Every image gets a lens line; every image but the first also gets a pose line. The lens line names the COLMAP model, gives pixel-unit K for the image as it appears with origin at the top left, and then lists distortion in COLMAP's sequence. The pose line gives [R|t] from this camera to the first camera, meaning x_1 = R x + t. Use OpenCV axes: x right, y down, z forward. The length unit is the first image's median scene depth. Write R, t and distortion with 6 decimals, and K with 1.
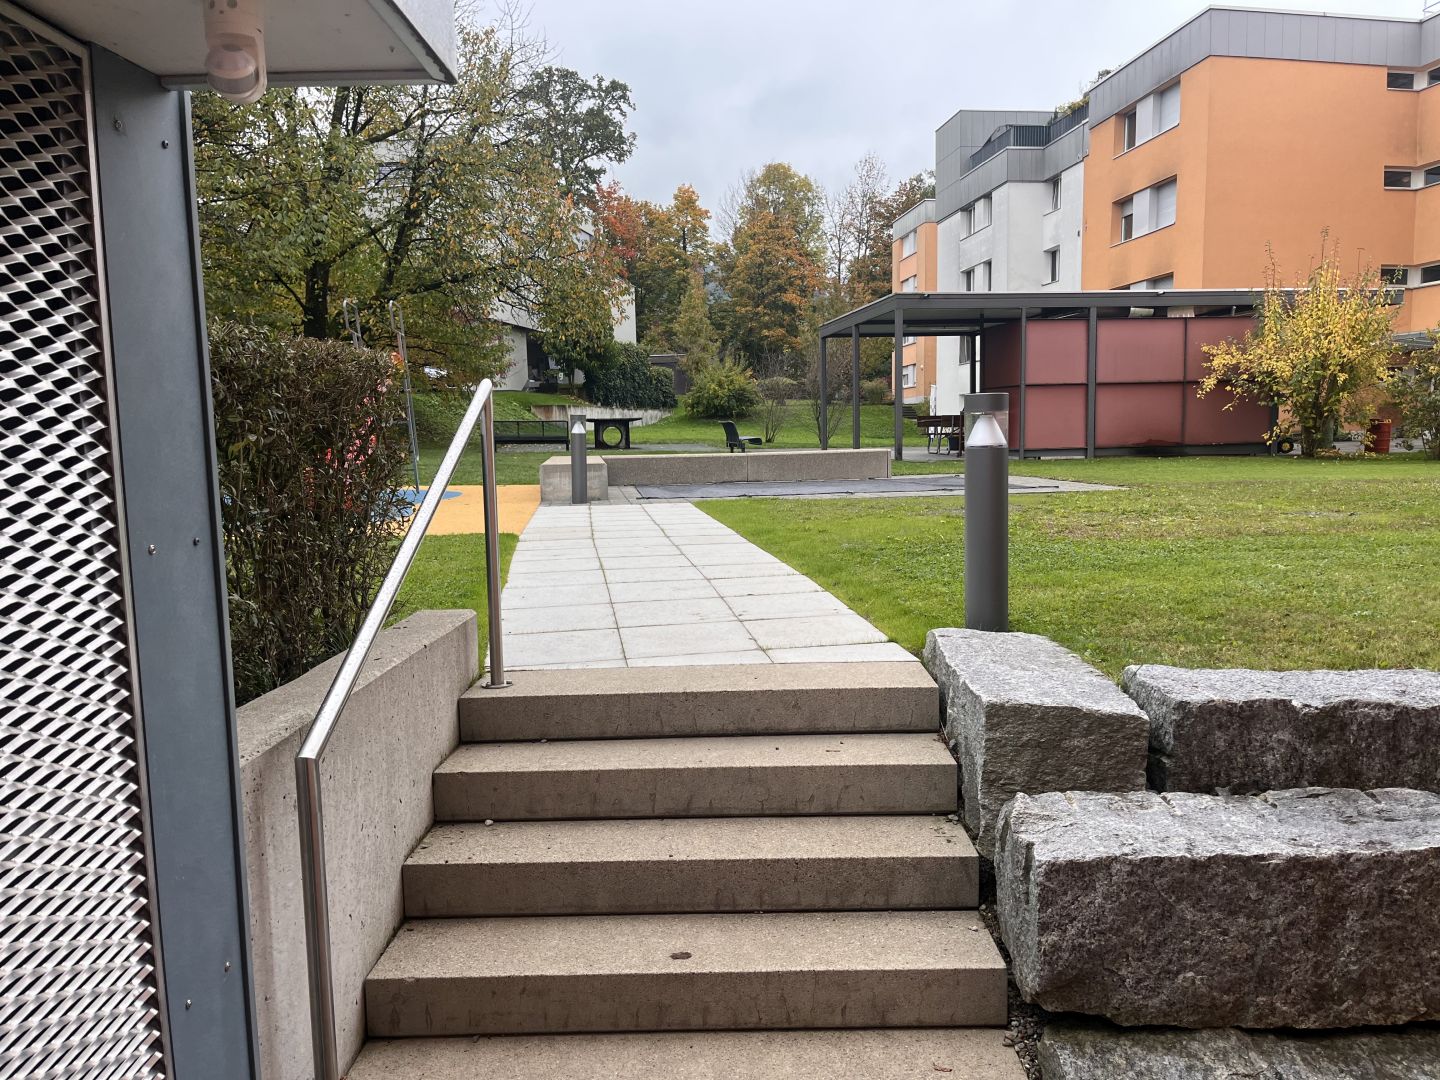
lens RADIAL K [[1066.1, 0, 720.0], [0, 1066.1, 540.0], [0, 0, 1]] dist [-0.003047, -0.005703]
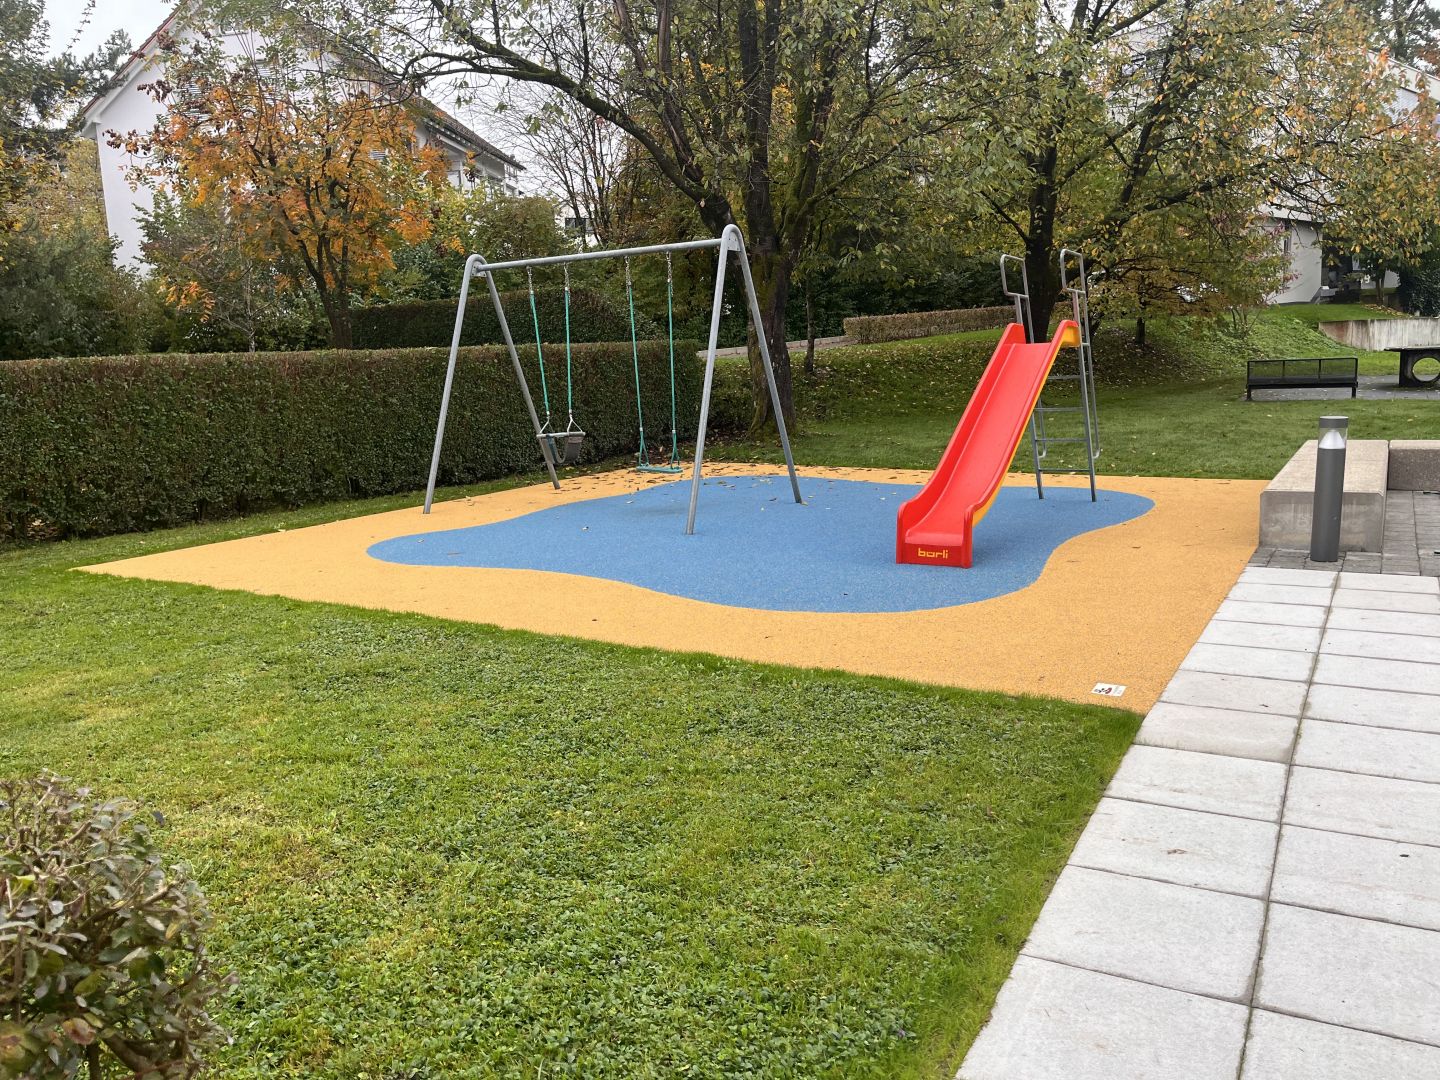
lens RADIAL K [[1066.1, 0, 720.0], [0, 1066.1, 540.0], [0, 0, 1]] dist [-0.003047, -0.005703]
pose [[0.773490, 0.089343, -0.627480, -0.006181], [-0.038504, 0.994810, 0.094180, -0.035383], [0.632638, -0.048687, 0.772916, 0.117634]]
